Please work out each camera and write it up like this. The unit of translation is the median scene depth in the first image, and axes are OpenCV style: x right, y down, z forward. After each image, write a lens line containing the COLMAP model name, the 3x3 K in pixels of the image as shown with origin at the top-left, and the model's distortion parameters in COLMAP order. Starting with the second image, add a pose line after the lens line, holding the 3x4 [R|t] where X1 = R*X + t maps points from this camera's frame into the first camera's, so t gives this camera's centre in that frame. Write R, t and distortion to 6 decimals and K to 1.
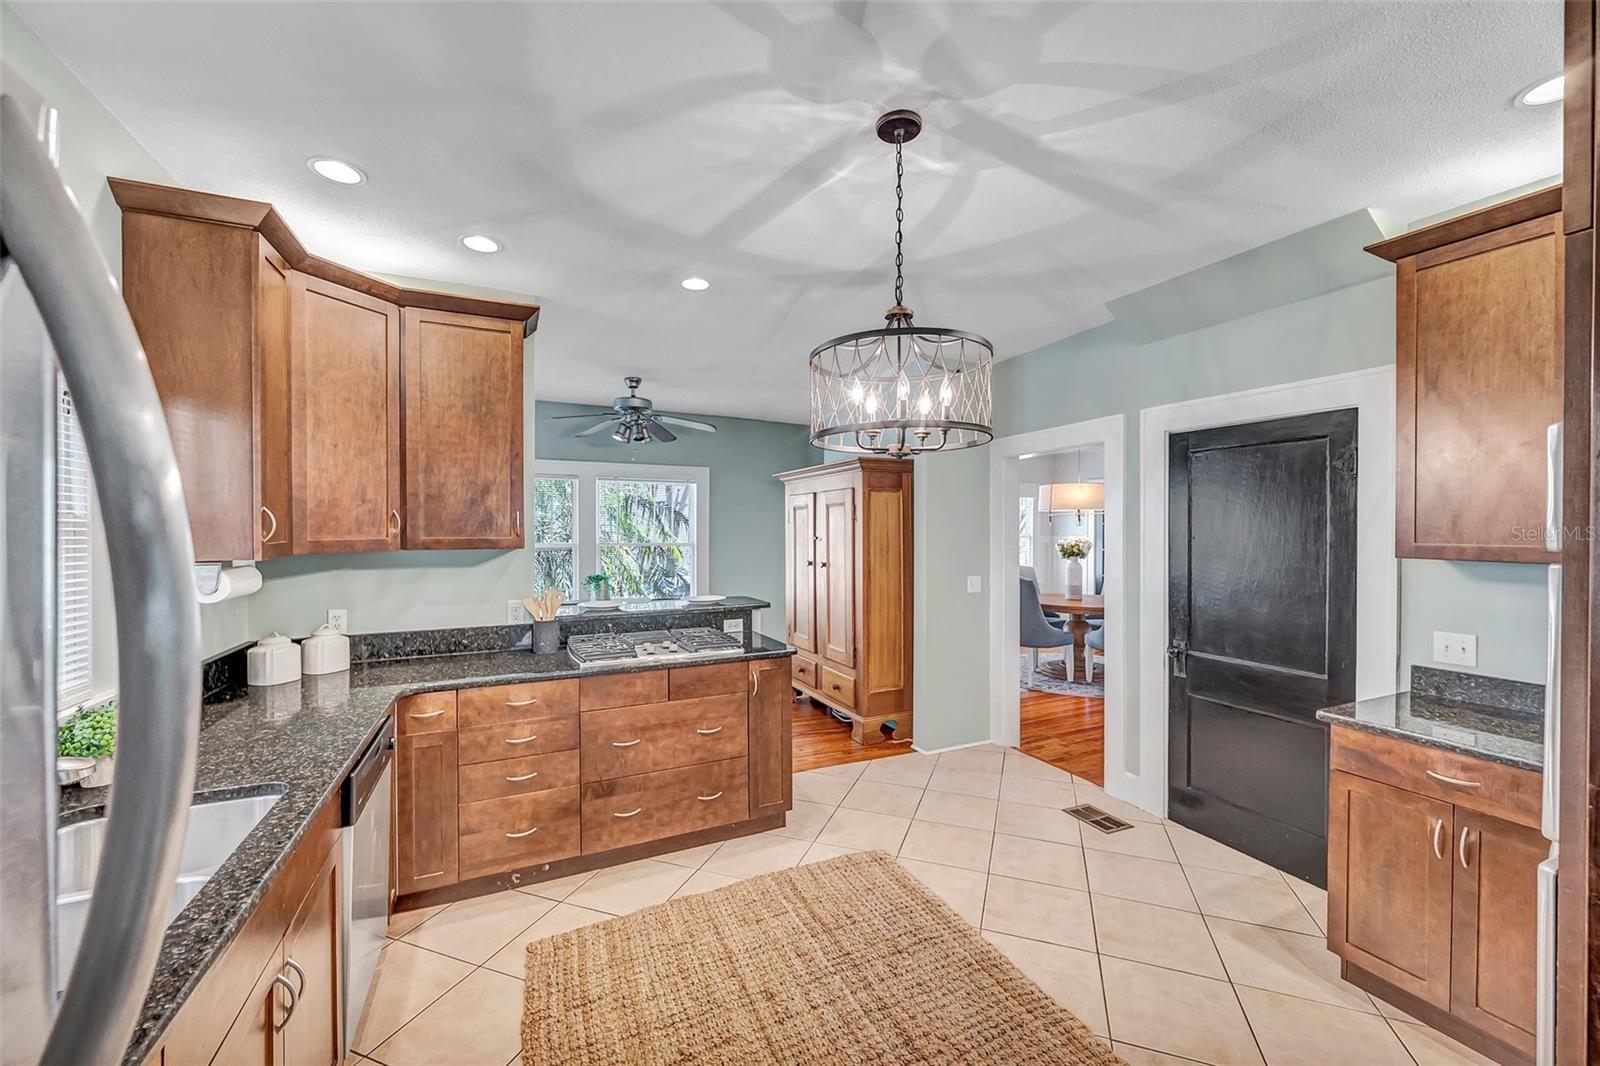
lens RADIAL K [[645.4, 0, 800.0], [0, 645.4, 533.0], [0, 0, 1]] dist [-0.002003, -0.000143]
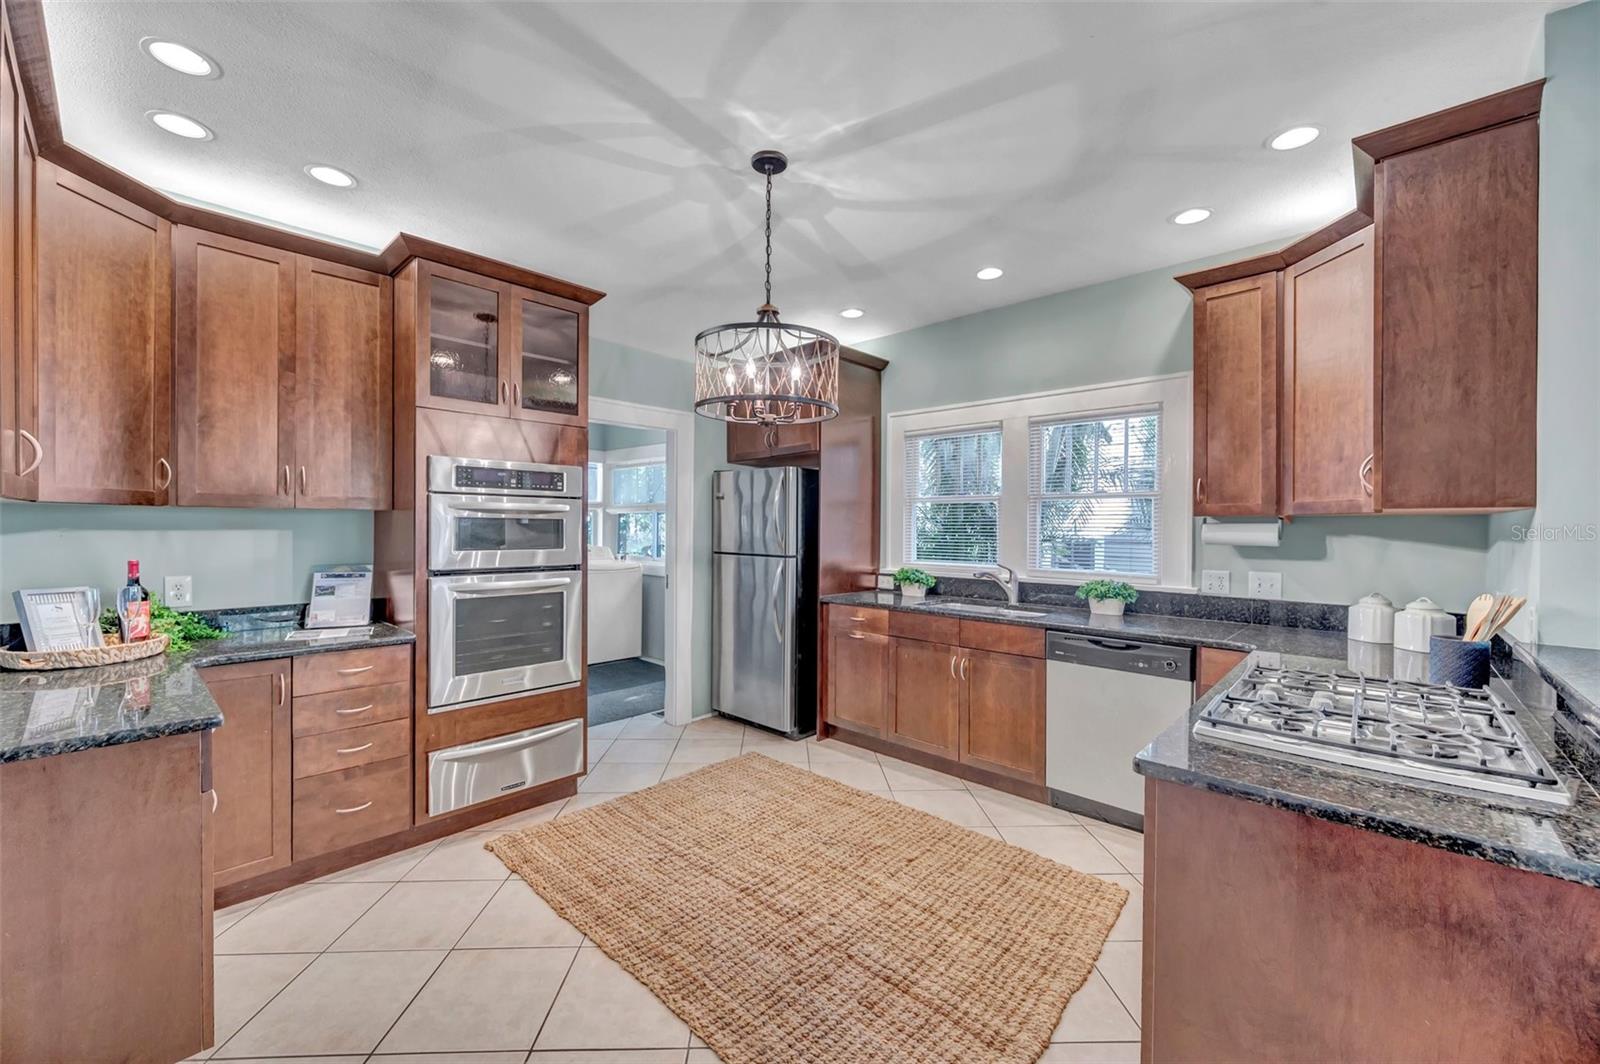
lens RADIAL K [[645.4, 0, 800.0], [0, 645.4, 532.0], [0, 0, 1]] dist [-0.002003, -0.000143]
pose [[-0.928099, -0.003448, -0.372317, 0.478871], [-0.010927, 0.999779, 0.017979, 0.056559], [0.372173, 0.020754, -0.927931, 1.871537]]
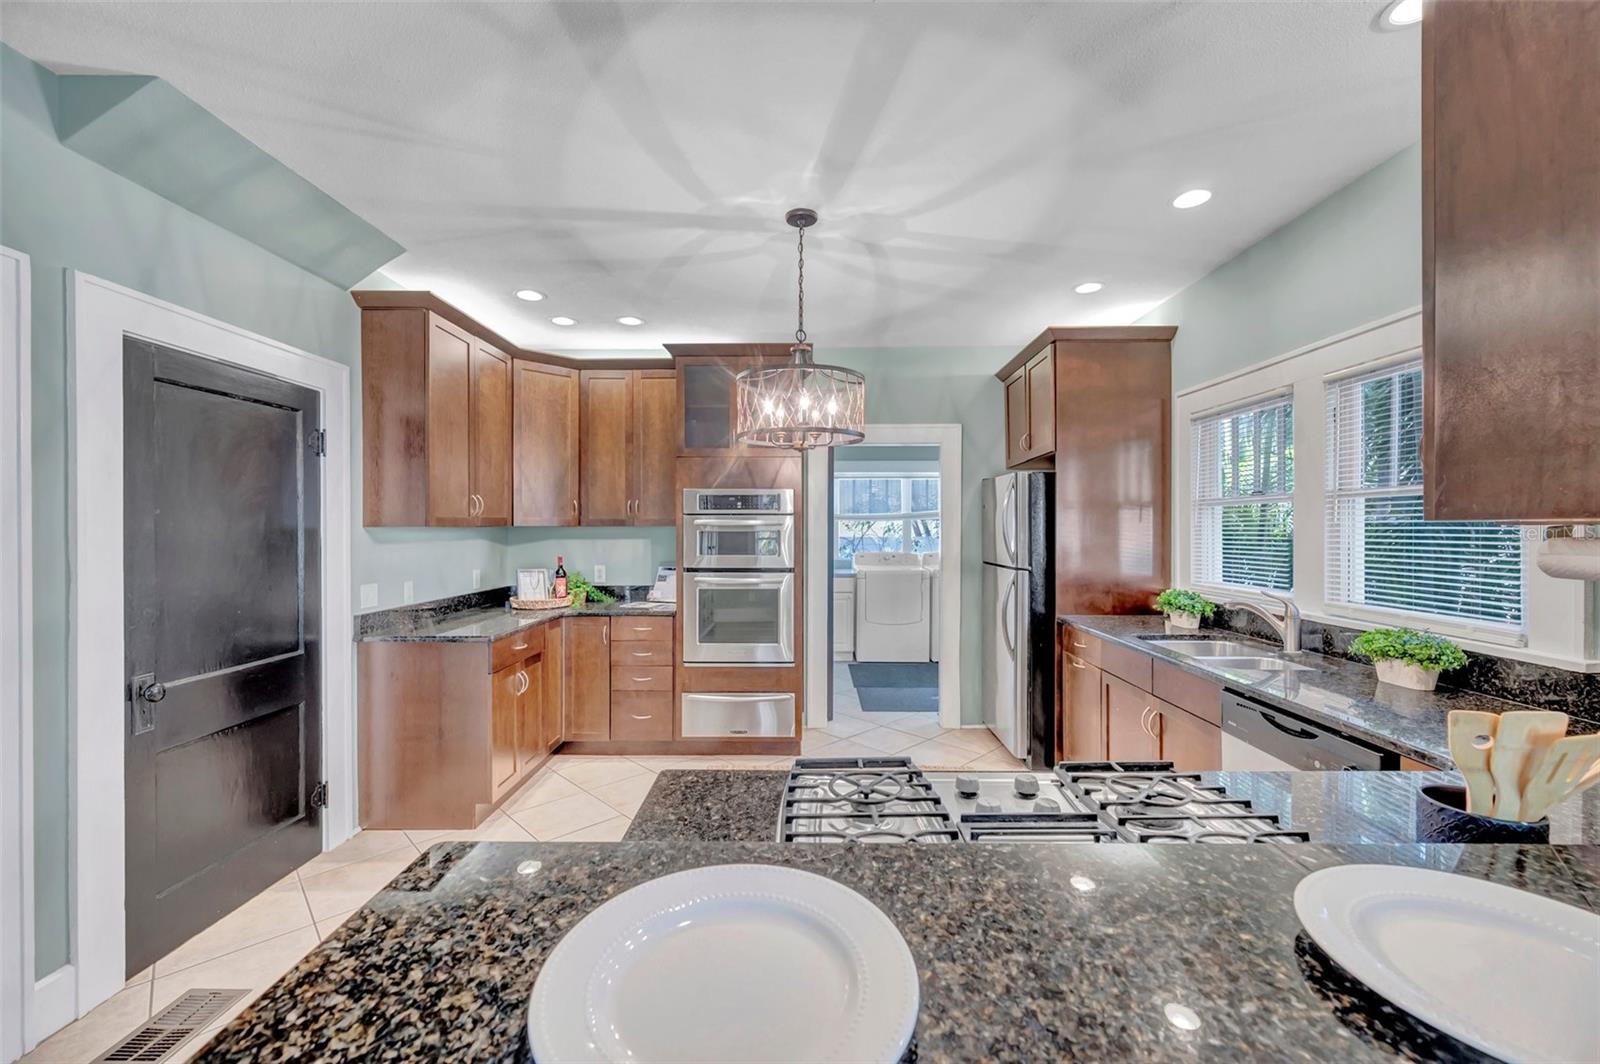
lens RADIAL K [[635.1, 0, 784.5], [0, 635.1, 527.6], [0, 0, 1]] dist [-0.000809, 0.000065]
pose [[-0.897534, -0.000126, 0.440946, -0.364421], [0.005451, 0.999920, 0.011381, 0.028731], [-0.440912, 0.012619, -0.897462, 1.933345]]
